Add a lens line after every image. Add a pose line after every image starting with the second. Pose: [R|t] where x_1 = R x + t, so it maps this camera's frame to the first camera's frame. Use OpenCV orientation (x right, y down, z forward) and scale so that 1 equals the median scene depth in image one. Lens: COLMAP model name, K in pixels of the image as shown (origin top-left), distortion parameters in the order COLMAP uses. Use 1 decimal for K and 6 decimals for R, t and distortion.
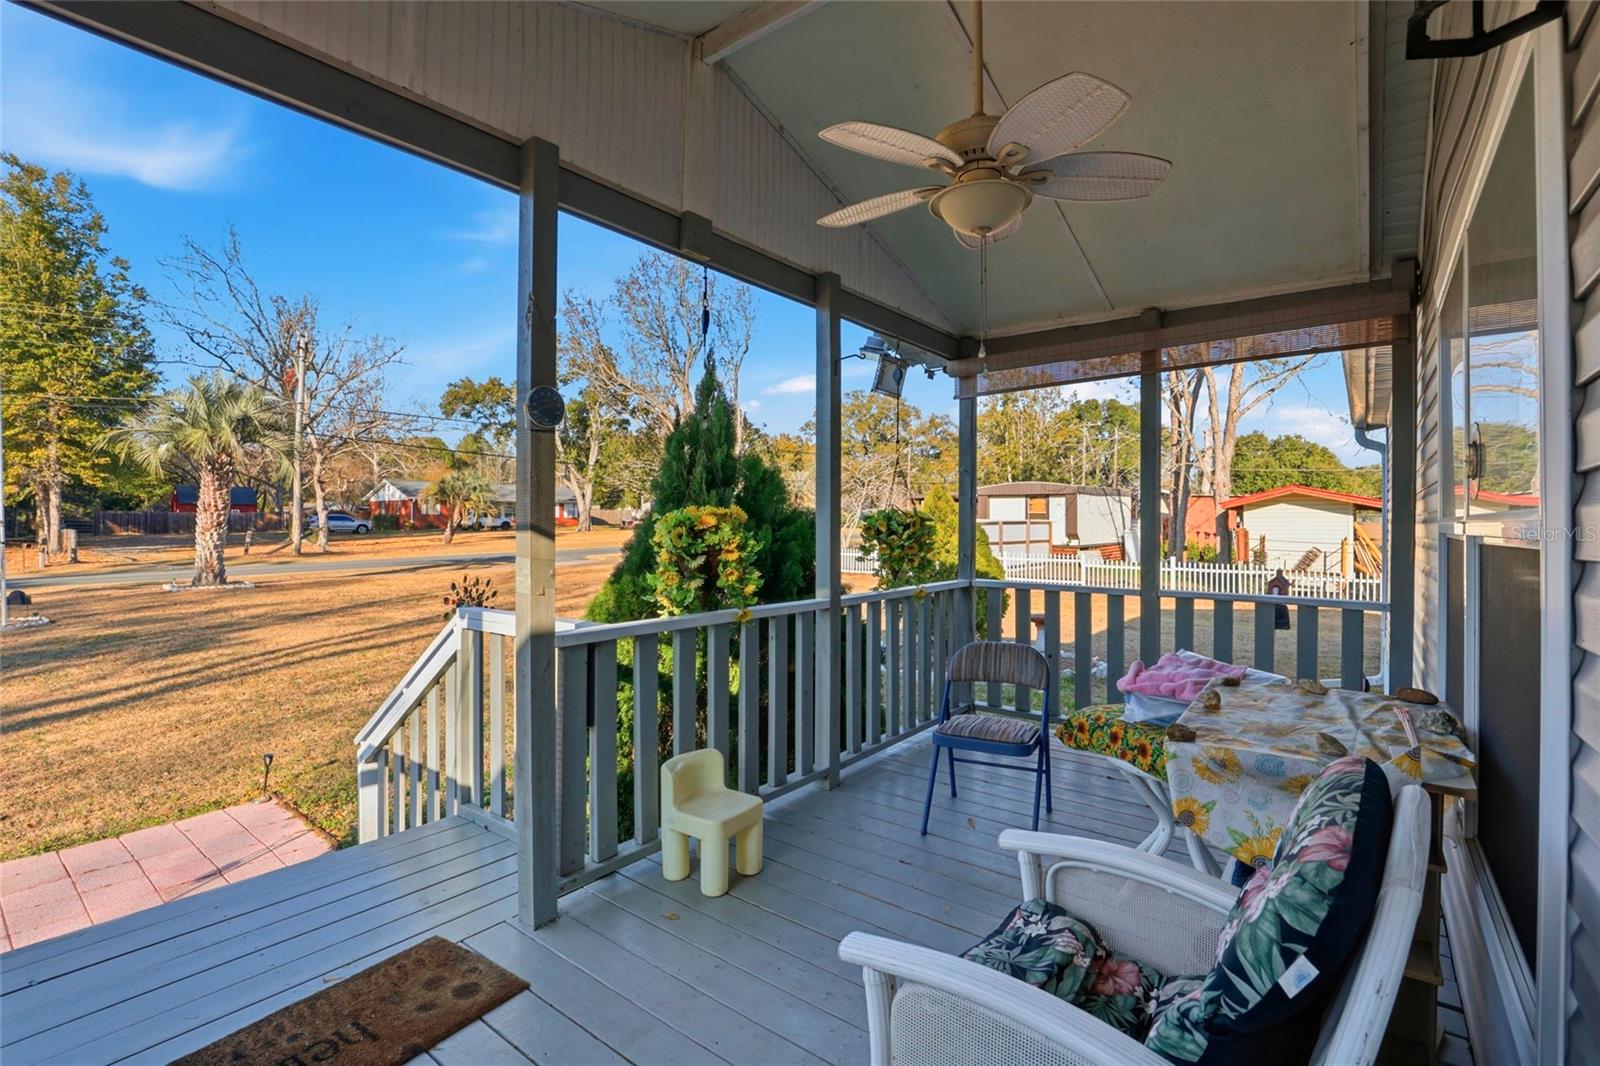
lens RADIAL K [[746.1, 0, 800.5], [0, 746.1, 529.3], [0, 0, 1]] dist [-0.019174, -0.000607]
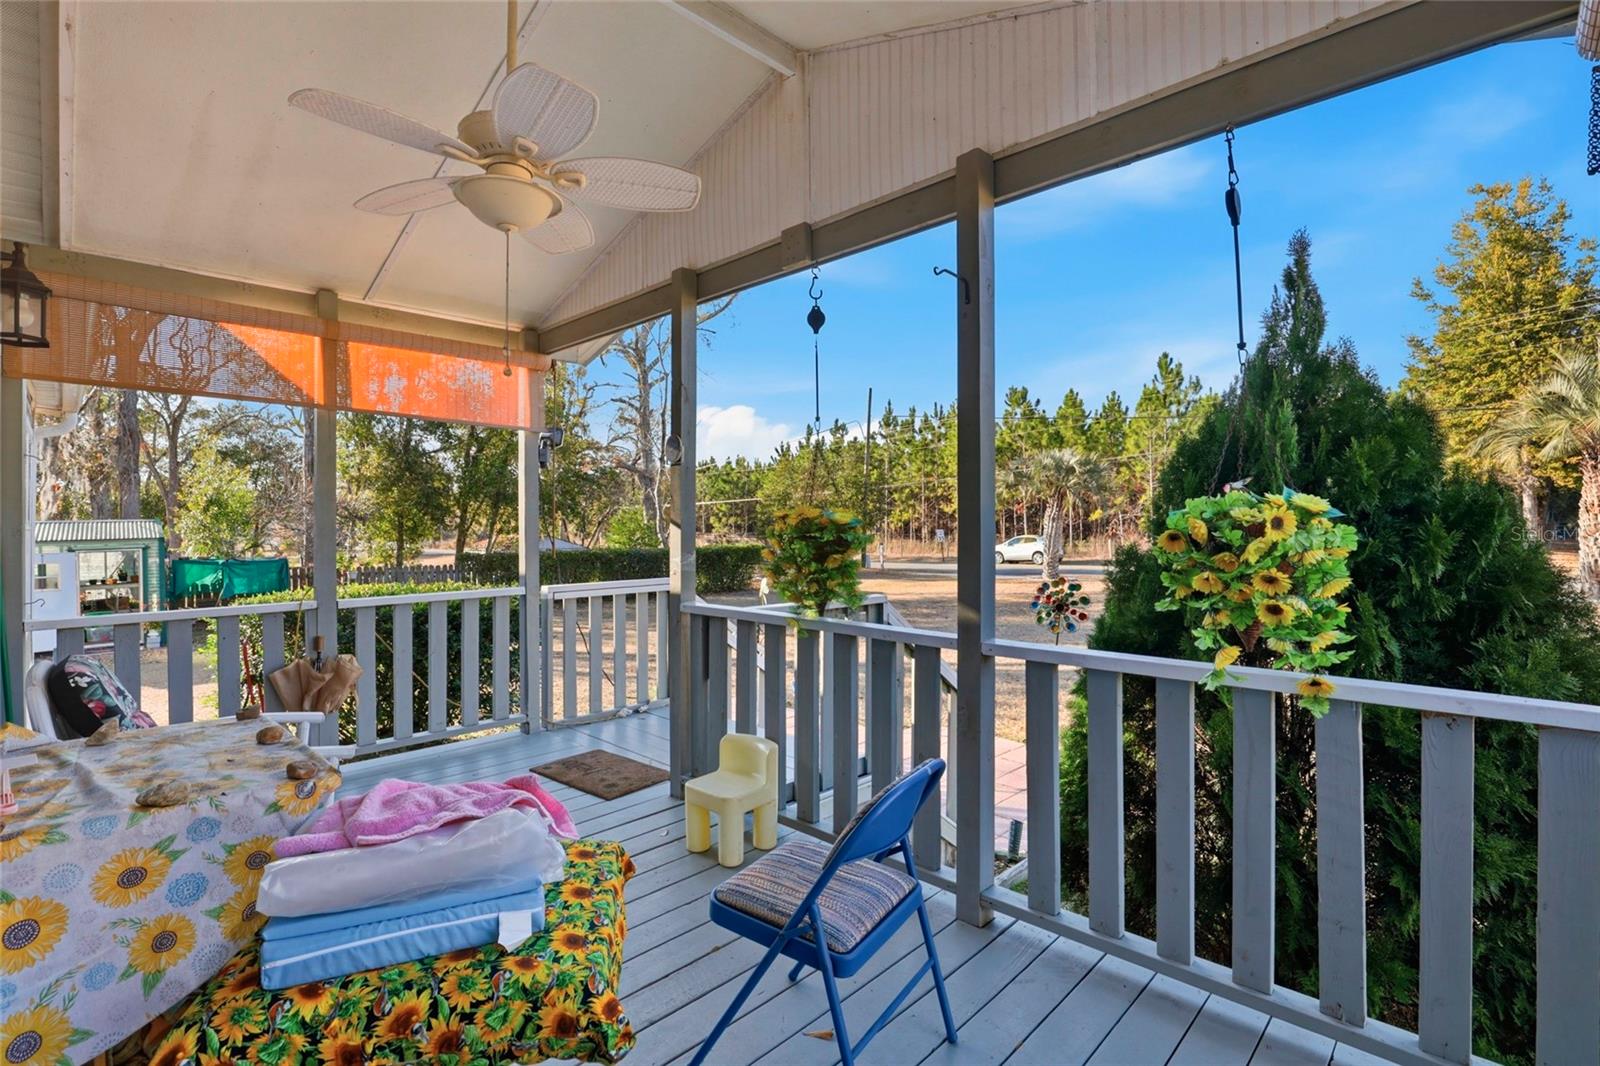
lens RADIAL K [[746.1, 0, 803.3], [0, 746.1, 521.8], [0, 0, 1]] dist [-0.019174, -0.000607]
pose [[-0.115078, -0.005291, -0.993342, 0.101218], [-0.008911, 0.999951, -0.004294, -0.001017], [0.993317, 0.008357, -0.115119, 0.130439]]
